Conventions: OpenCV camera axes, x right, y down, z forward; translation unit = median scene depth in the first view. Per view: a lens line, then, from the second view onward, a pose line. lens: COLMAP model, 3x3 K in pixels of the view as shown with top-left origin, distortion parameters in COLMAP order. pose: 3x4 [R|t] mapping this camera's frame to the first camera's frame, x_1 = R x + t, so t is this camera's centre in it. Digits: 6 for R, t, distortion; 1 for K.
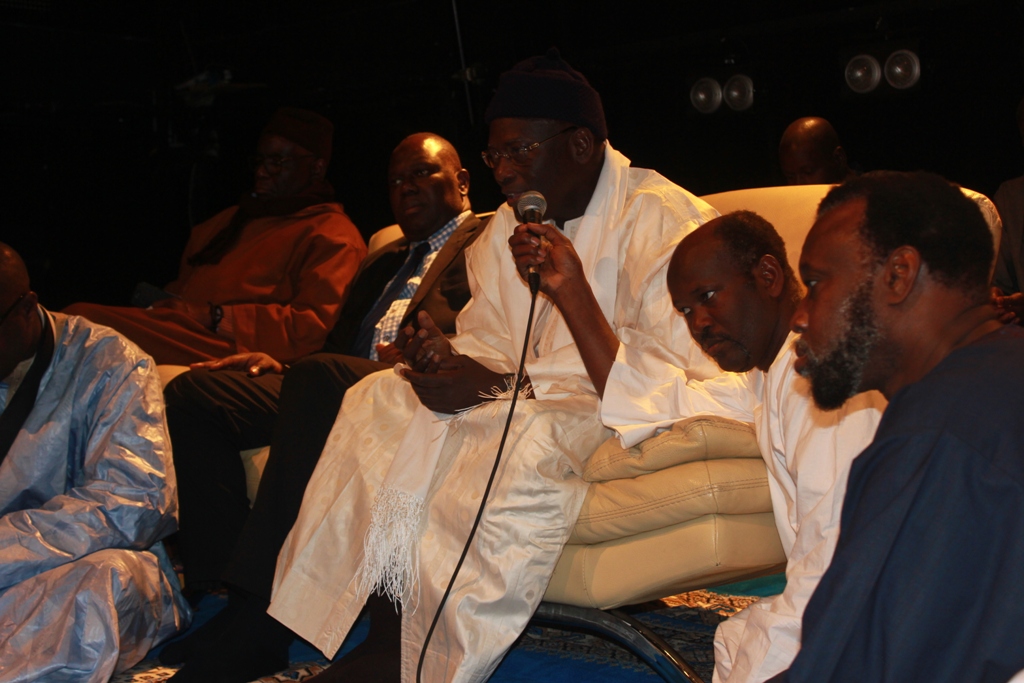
lens RADIAL K [[1771.7, 0, 506.6], [0, 1771.7, 341.2], [0, 0, 1]] dist [0.046133, 0.000000]
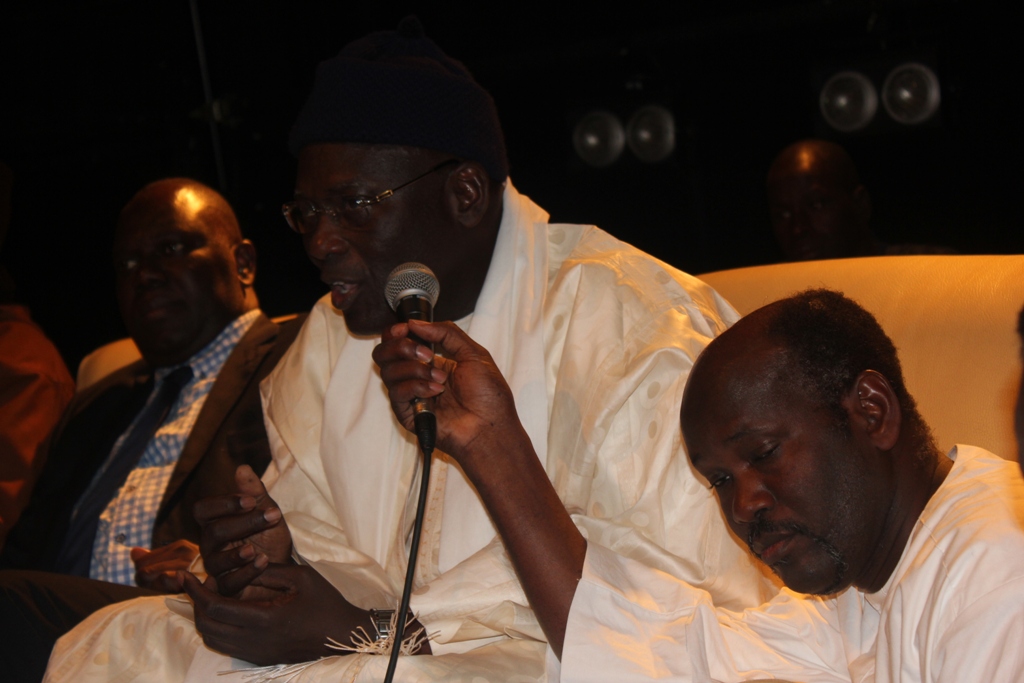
lens RADIAL K [[2478.0, 0, 565.8], [0, 2478.0, 360.8], [0, 0, 1]] dist [-0.017155, 0.000000]
pose [[0.990932, -0.013922, 0.133638, -0.032842], [0.022415, 0.997808, -0.062259, -0.005921], [-0.132478, 0.064690, 0.989073, 0.210740]]
